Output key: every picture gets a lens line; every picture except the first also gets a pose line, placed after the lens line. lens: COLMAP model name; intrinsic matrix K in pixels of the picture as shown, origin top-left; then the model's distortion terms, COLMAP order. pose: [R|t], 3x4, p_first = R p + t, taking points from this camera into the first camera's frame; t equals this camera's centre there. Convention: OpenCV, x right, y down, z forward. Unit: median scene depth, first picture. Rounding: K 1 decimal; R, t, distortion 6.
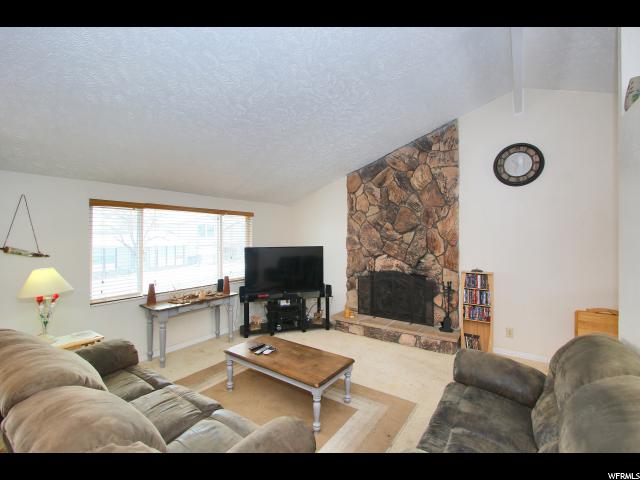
lens RADIAL K [[290.1, 0, 320.6], [0, 290.1, 230.1], [0, 0, 1]] dist [-0.000843, -0.000088]
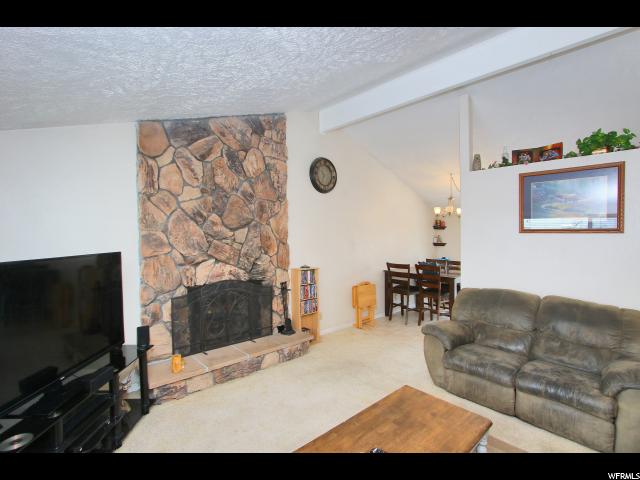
lens RADIAL K [[297.6, 0, 311.6], [0, 297.6, 235.3], [0, 0, 1]] dist [-0.001872, -0.000395]
pose [[0.225262, 0.003504, 0.974292, -0.448492], [-0.030795, 0.999520, 0.003525, 0.017122], [-0.973811, -0.030797, 0.225262, 0.638058]]
